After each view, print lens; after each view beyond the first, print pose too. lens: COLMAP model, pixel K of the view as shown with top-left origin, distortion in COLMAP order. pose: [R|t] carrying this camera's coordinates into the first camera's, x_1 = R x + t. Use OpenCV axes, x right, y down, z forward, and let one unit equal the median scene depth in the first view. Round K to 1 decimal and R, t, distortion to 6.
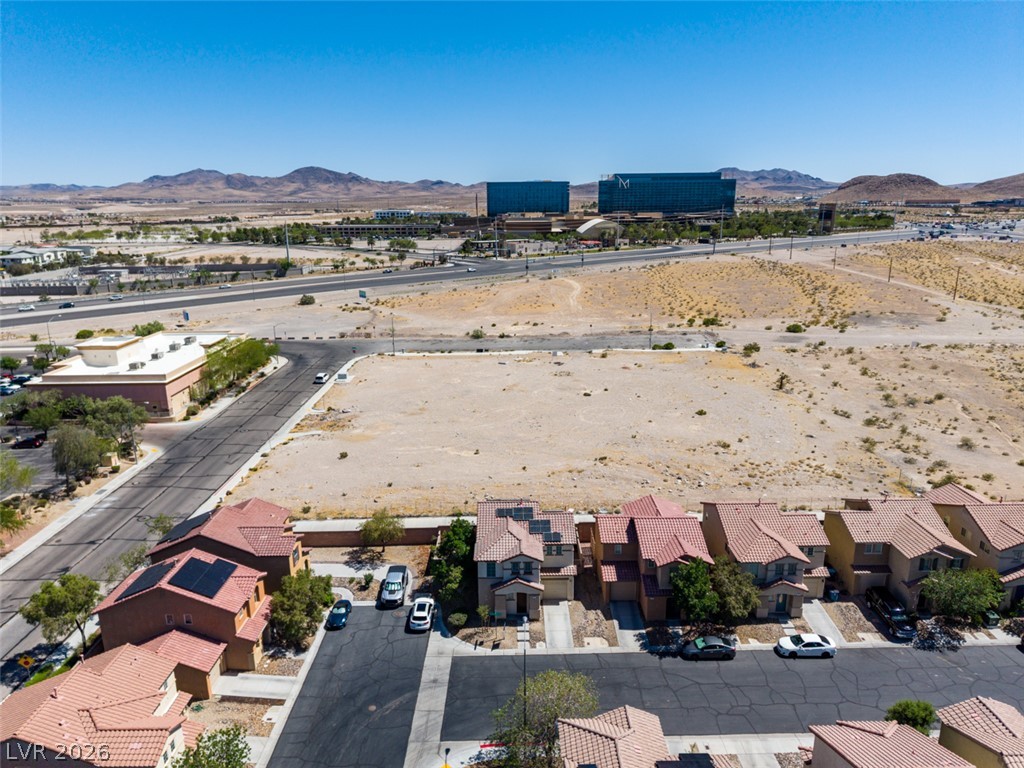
lens RADIAL K [[683.6, 0, 512.0], [0, 683.6, 384.0], [0, 0, 1]] dist [0.038140, -0.043316]
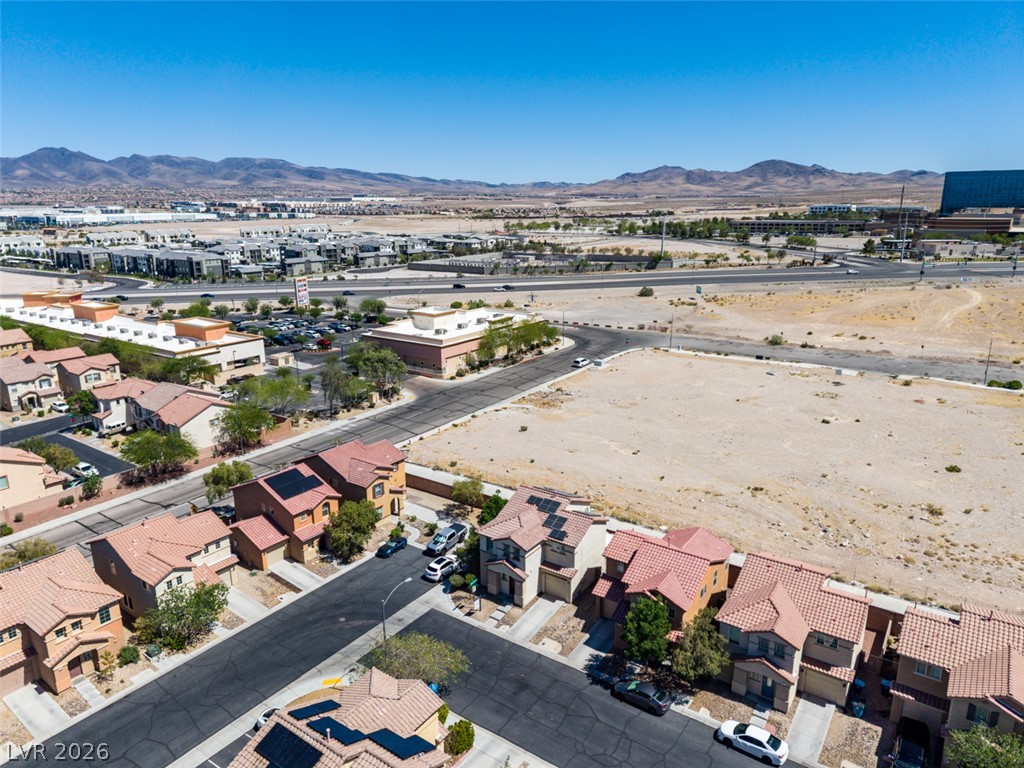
lens RADIAL K [[679.2, 0, 512.0], [0, 679.2, 384.0], [0, 0, 1]] dist [0.055015, -0.062980]
pose [[0.812824, 0.153931, -0.561802, 0.511988], [-0.149072, 0.987305, 0.054835, -0.037119], [0.563111, 0.039178, 0.825452, 0.125700]]
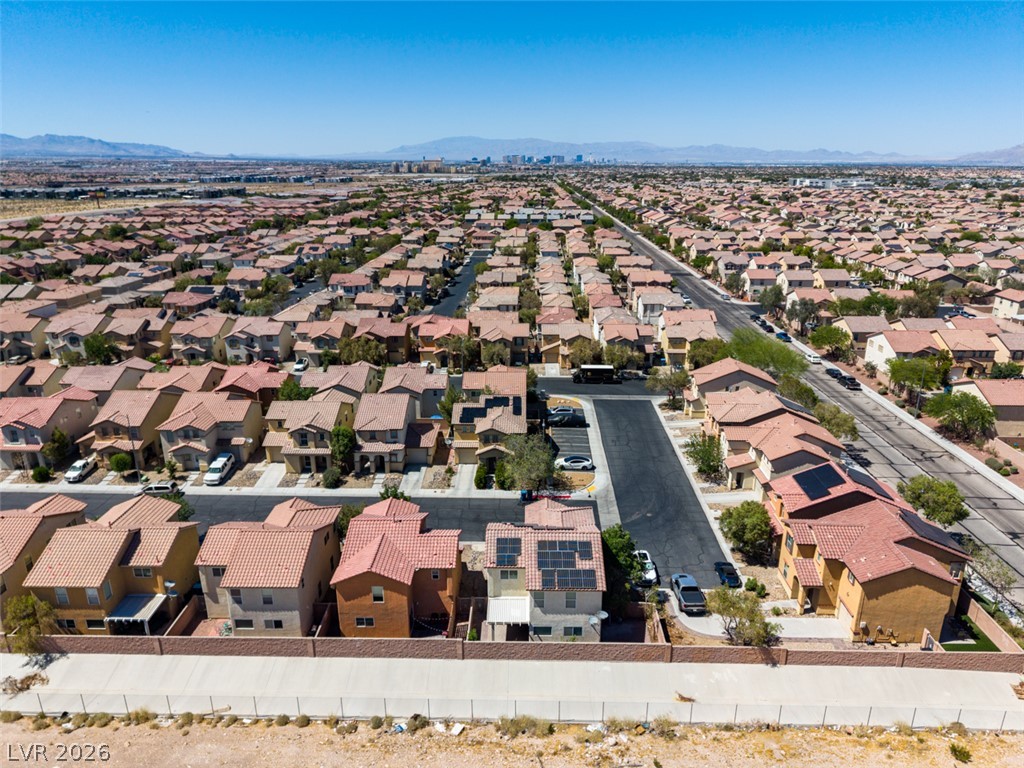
lens RADIAL K [[683.6, 0, 512.0], [0, 683.6, 384.0], [0, 0, 1]] dist [0.038140, -0.043316]
pose [[-0.999457, 0.002385, 0.032849, 0.029296], [0.019905, 0.838367, 0.544743, -0.433553], [-0.026240, 0.545102, -0.837959, 1.625381]]
